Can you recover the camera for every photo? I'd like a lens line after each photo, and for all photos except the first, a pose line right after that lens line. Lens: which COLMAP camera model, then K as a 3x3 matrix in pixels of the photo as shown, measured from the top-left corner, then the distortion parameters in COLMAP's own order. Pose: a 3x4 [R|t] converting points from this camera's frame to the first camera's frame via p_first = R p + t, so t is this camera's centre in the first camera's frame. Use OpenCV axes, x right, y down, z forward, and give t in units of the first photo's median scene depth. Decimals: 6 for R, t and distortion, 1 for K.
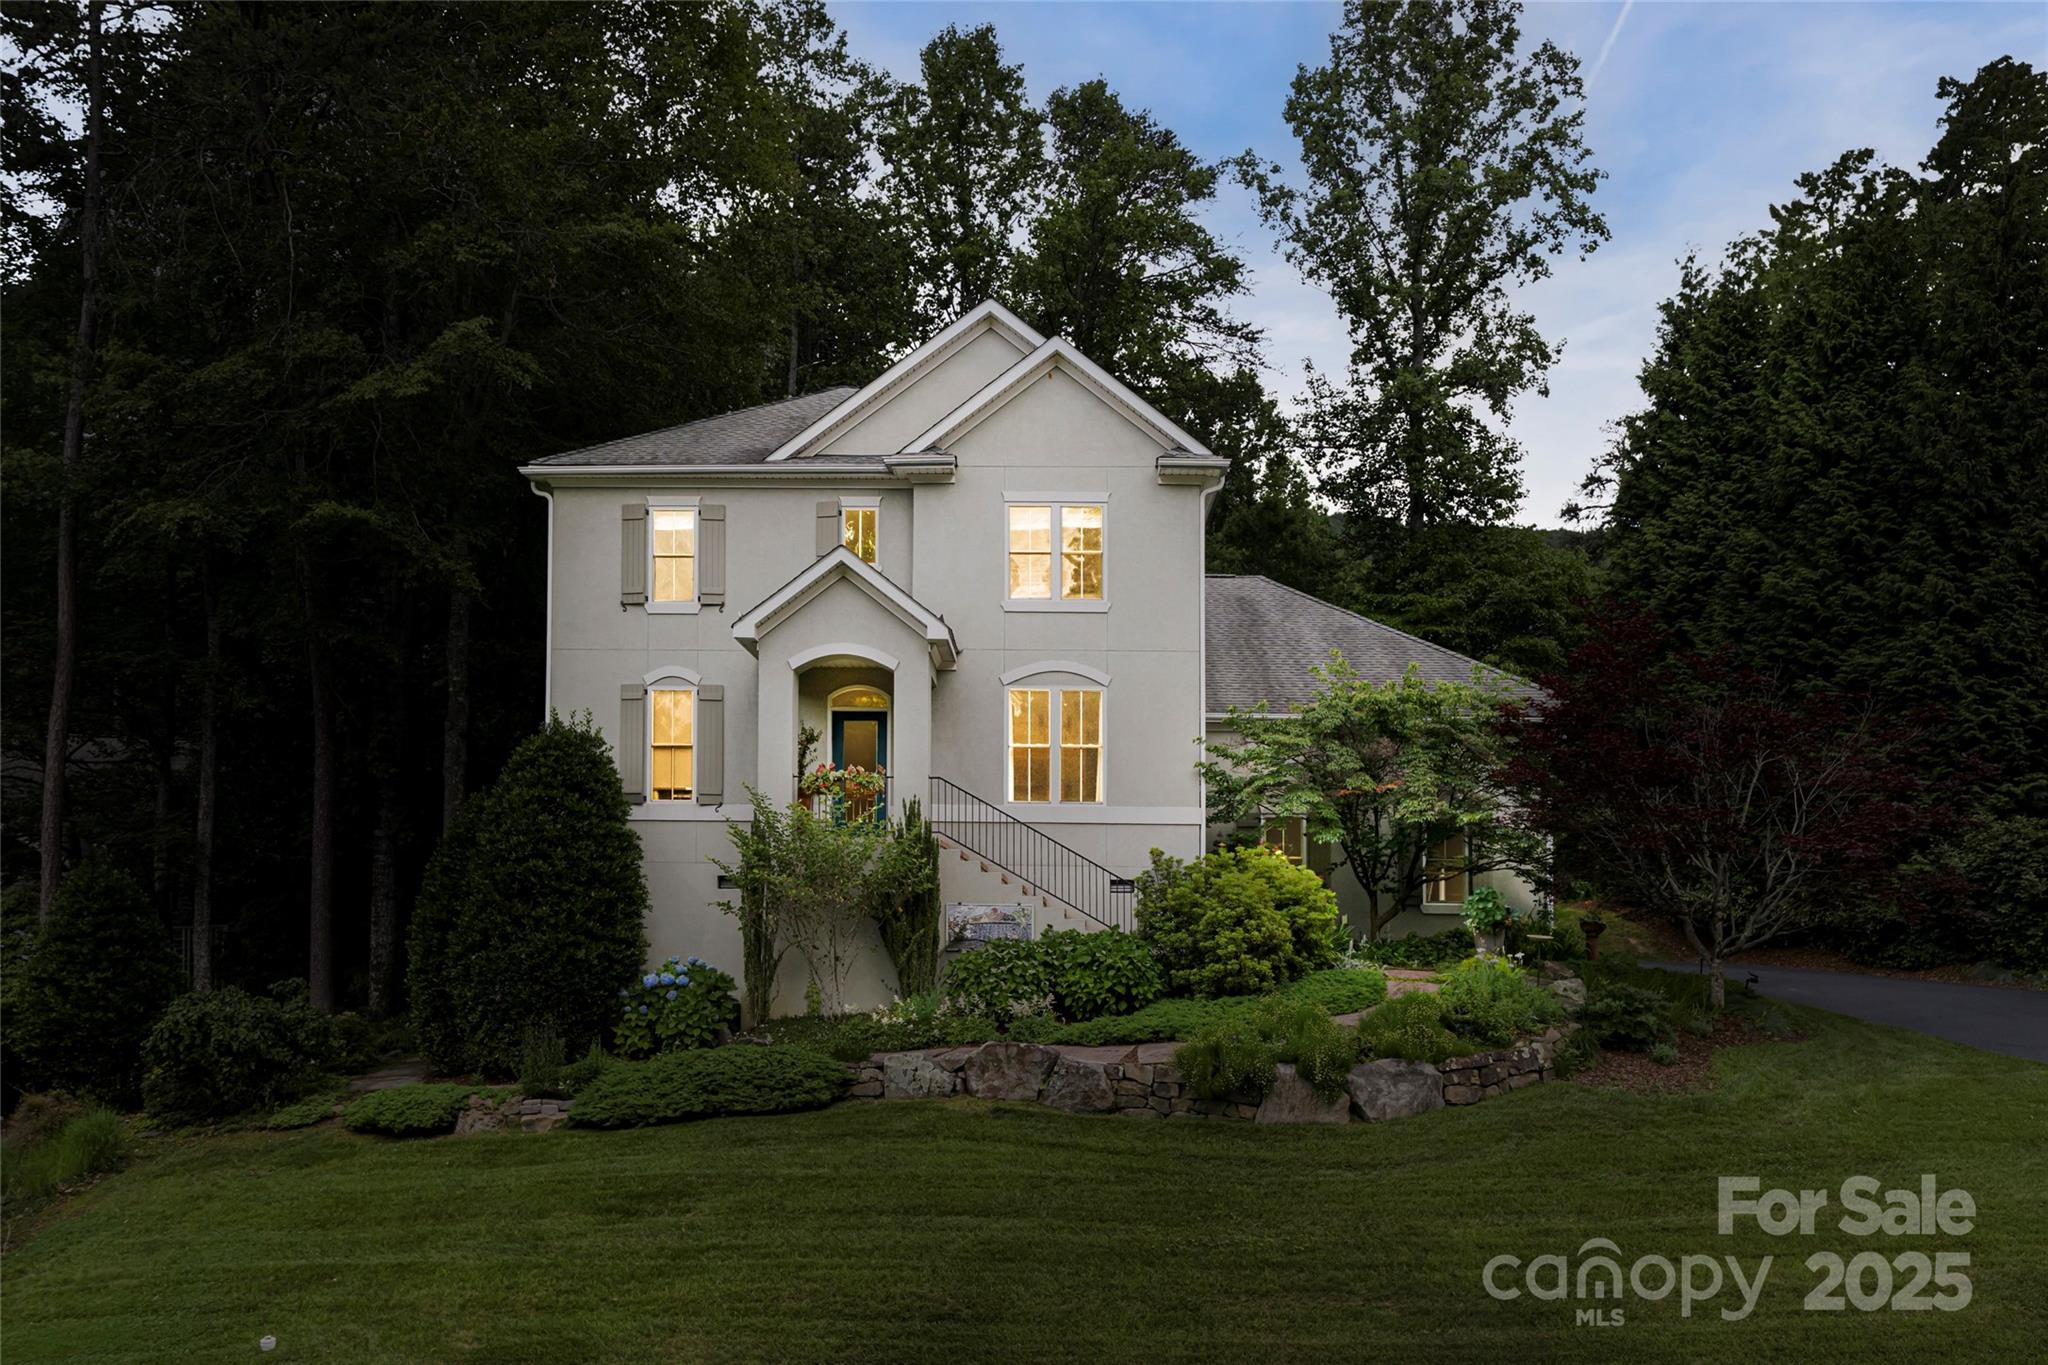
lens RADIAL K [[1432.2, 0, 1031.2], [0, 1432.2, 684.1], [0, 0, 1]] dist [-0.010156, -0.001848]
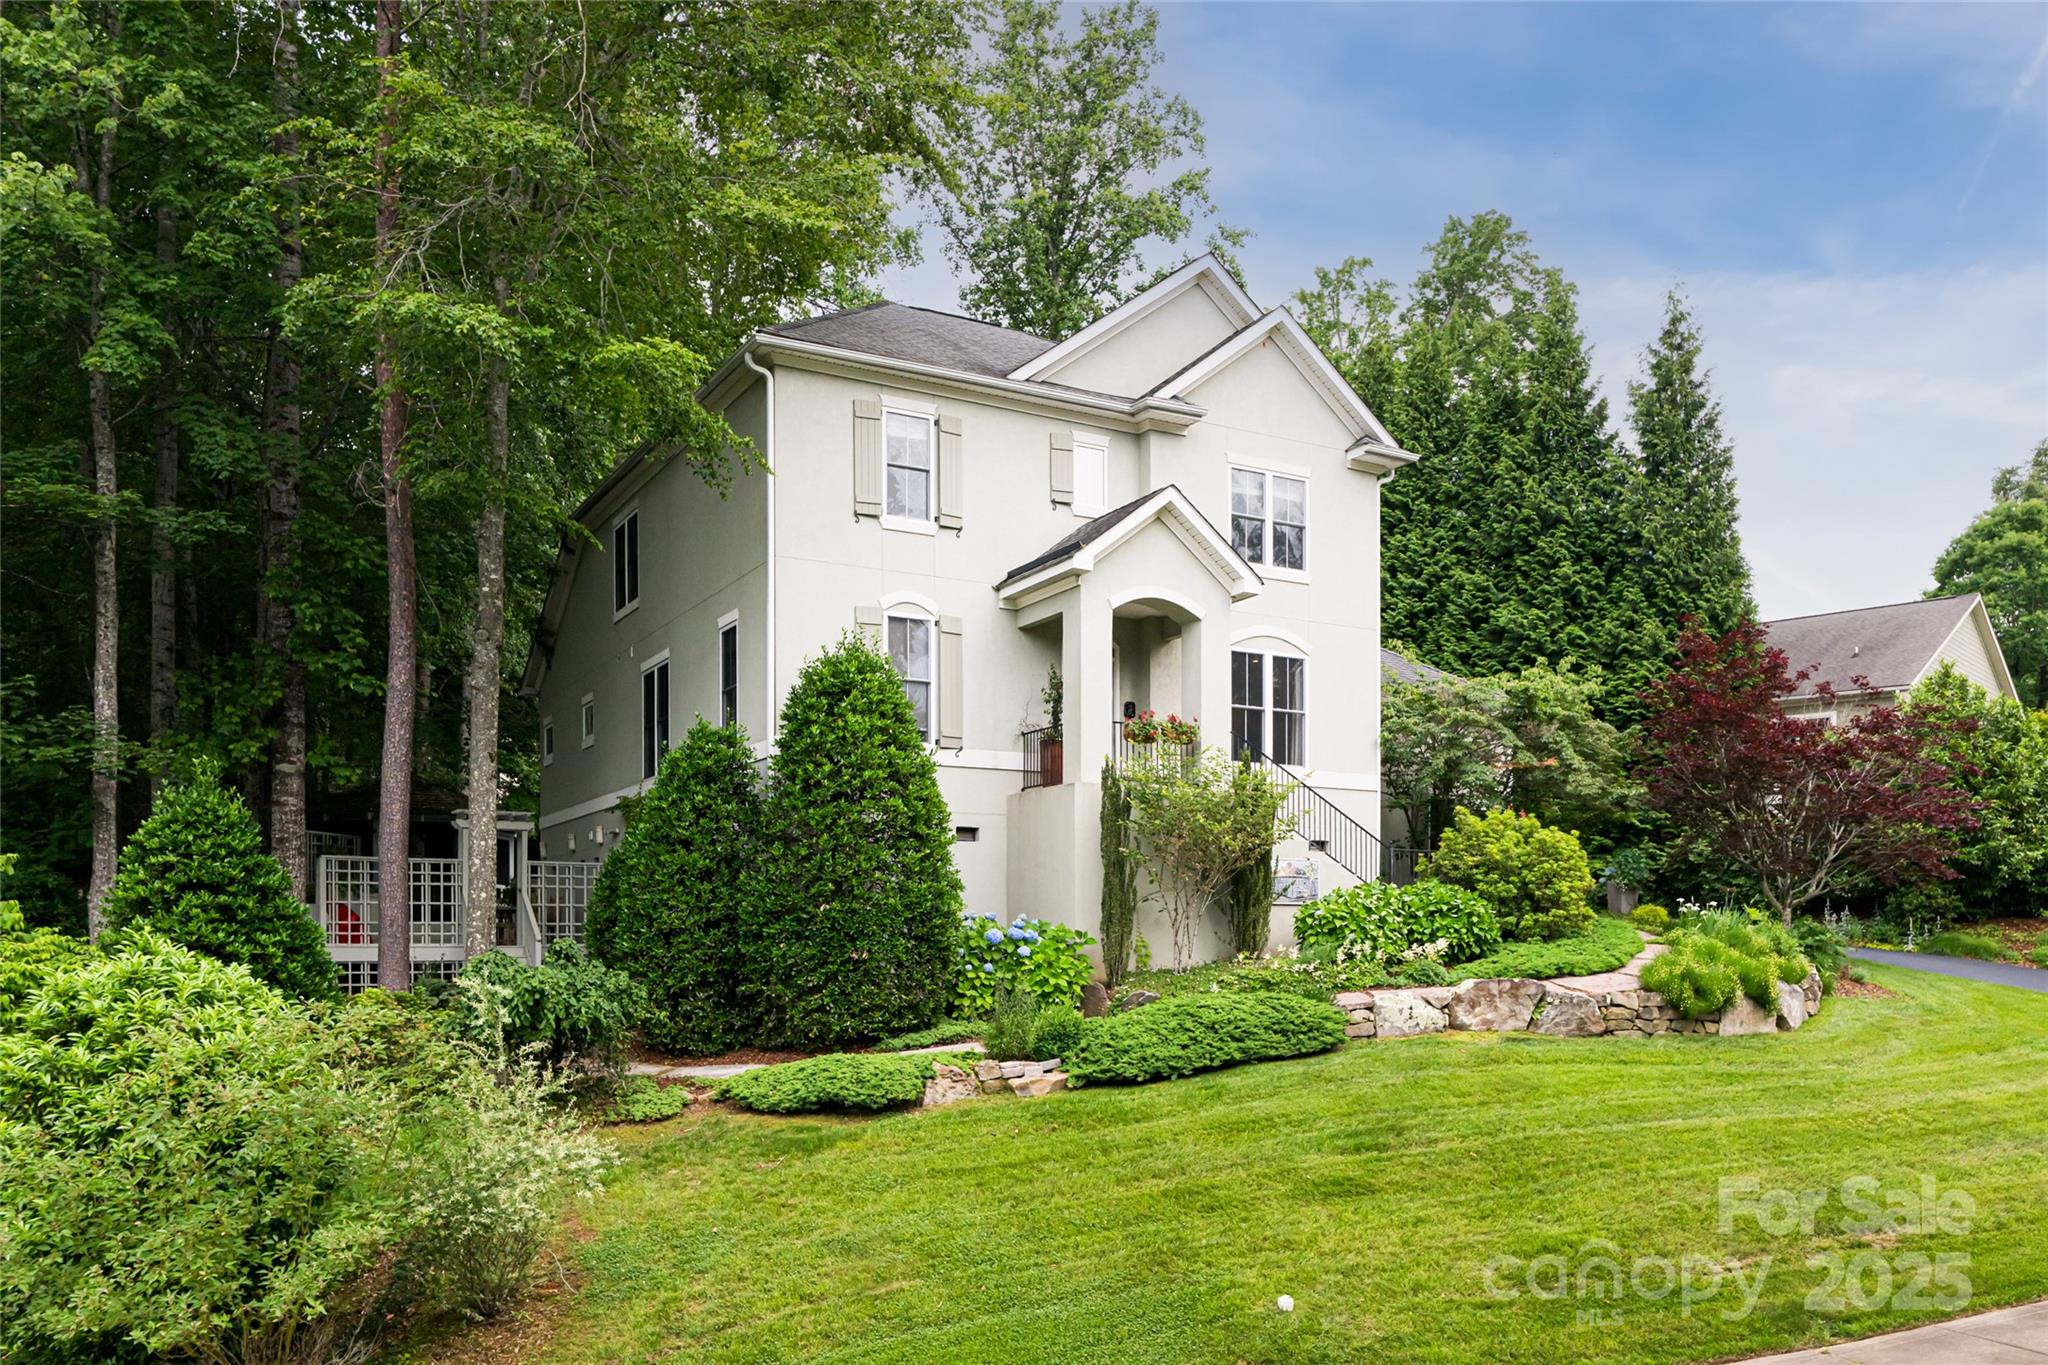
lens RADIAL K [[1432.2, 0, 1108.6], [0, 1432.2, 757.5], [0, 0, 1]] dist [-0.010156, -0.001848]
pose [[0.871486, 0.049985, 0.487867, -0.561544], [-0.075374, 0.996625, 0.032531, 0.051237], [-0.484594, -0.065123, 0.872312, 0.153825]]
